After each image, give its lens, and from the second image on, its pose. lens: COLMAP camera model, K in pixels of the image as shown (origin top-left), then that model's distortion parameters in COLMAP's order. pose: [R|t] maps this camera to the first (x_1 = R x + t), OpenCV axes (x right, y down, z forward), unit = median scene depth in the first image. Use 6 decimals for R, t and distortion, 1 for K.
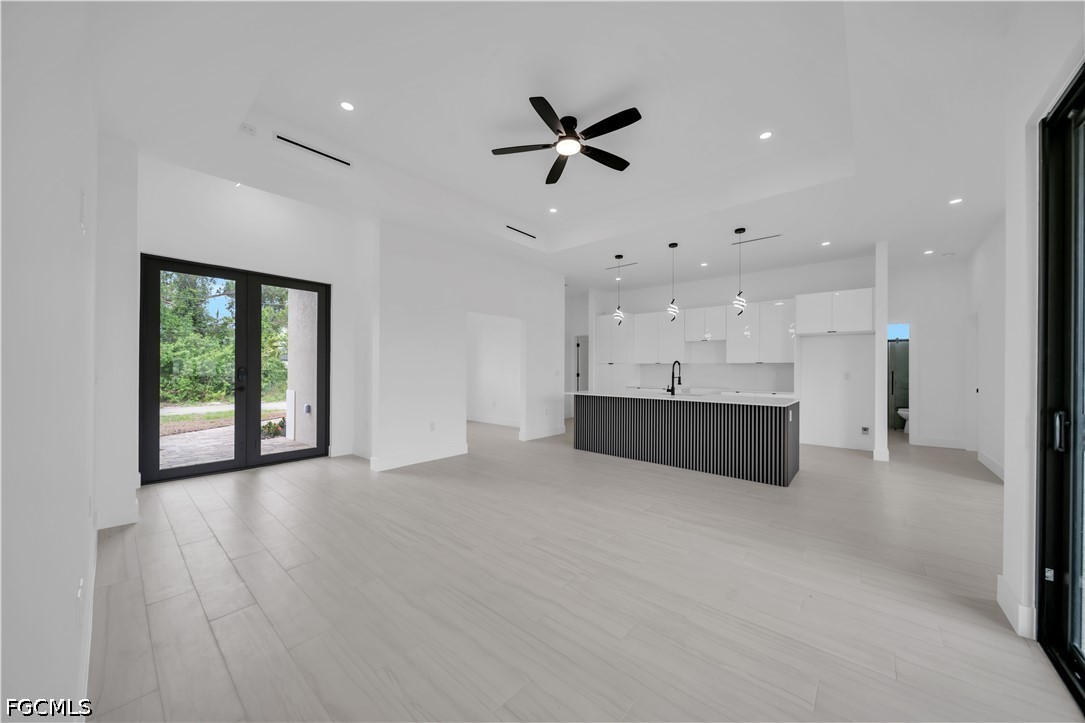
lens RADIAL K [[376.5, 0, 545.6], [0, 376.5, 366.8], [0, 0, 1]] dist [0.007515, -0.003338]
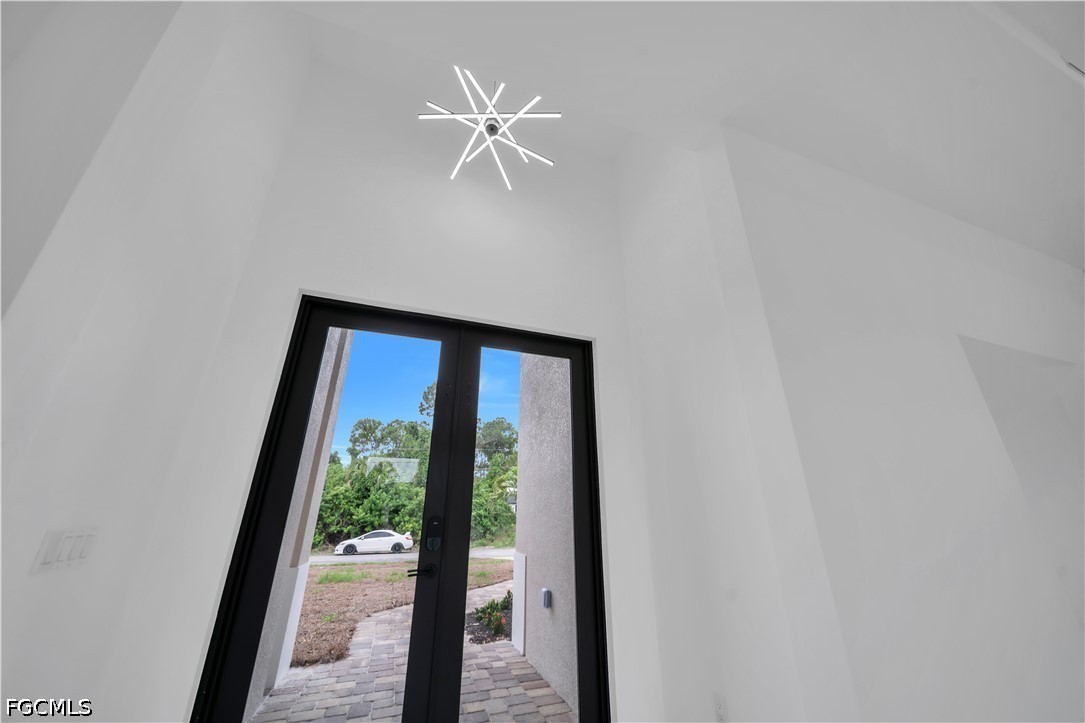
lens RADIAL K [[376.5, 0, 545.6], [0, 376.5, 366.8], [0, 0, 1]] dist [0.007515, -0.003338]
pose [[0.868369, -0.181266, -0.461604, -0.323959], [0.006994, 0.935189, -0.354080, -0.004259], [0.495870, 0.304244, 0.813357, 0.464031]]
